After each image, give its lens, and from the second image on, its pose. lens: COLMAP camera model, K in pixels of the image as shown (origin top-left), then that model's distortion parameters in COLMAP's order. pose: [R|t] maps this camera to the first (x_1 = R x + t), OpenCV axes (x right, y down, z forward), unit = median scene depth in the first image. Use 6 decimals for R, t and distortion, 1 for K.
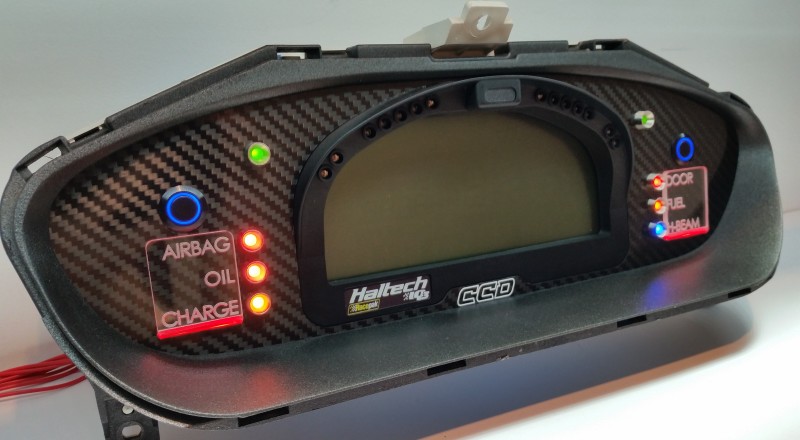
lens RADIAL K [[696.5, 0, 400.9], [0, 696.5, 224.2], [0, 0, 1]] dist [0.058975, -0.259710]
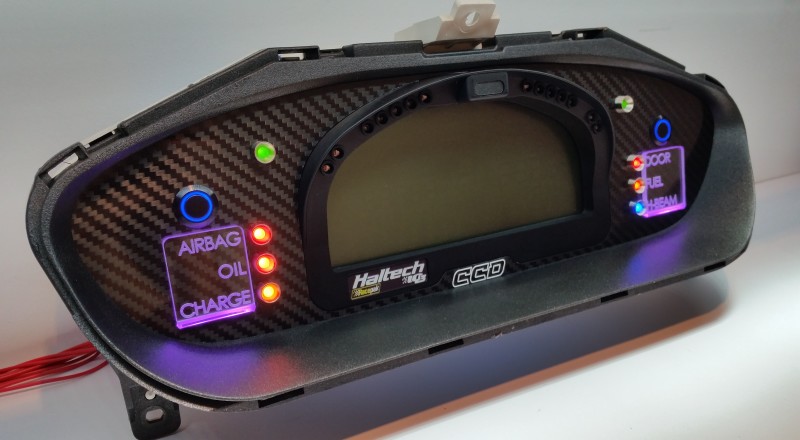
lens RADIAL K [[696.5, 0, 396.4], [0, 696.5, 228.1], [0, 0, 1]] dist [0.058975, -0.259710]
pose [[0.999337, -0.028162, 0.023070, -0.028874], [0.026963, 0.998348, 0.050738, -0.031373], [-0.024461, -0.050083, 0.998445, -0.061904]]
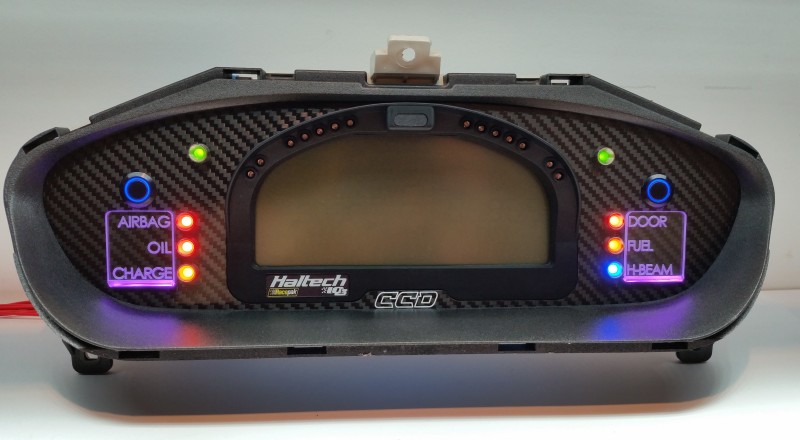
lens RADIAL K [[696.5, 0, 396.8], [0, 696.5, 222.7], [0, 0, 1]] dist [0.058975, -0.259710]
pose [[0.924587, 0.118136, -0.362192, 0.541978], [-0.129742, 0.991517, -0.007797, -0.012701], [0.358199, 0.054200, 0.932071, -0.027398]]
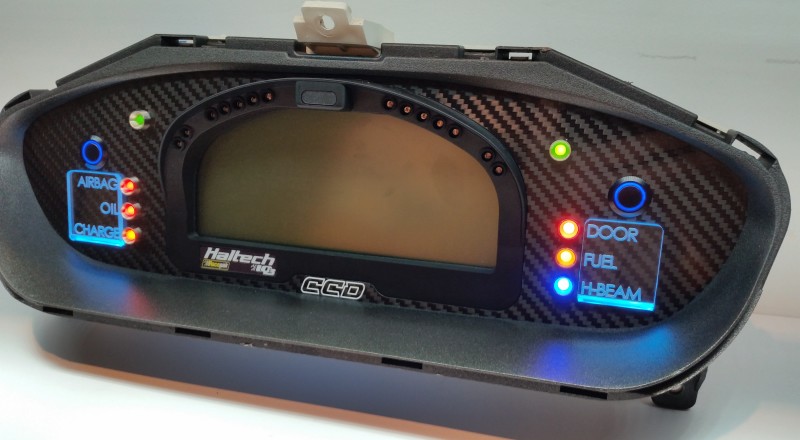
lens RADIAL K [[692.5, 0, 407.7], [0, 692.5, 220.3], [0, 0, 1]] dist [-0.007217, -0.113636]
pose [[0.745159, 0.243909, -0.620683, 0.893268], [-0.195246, 0.969725, 0.146670, -0.185897], [0.637666, 0.011893, 0.770221, 0.324568]]
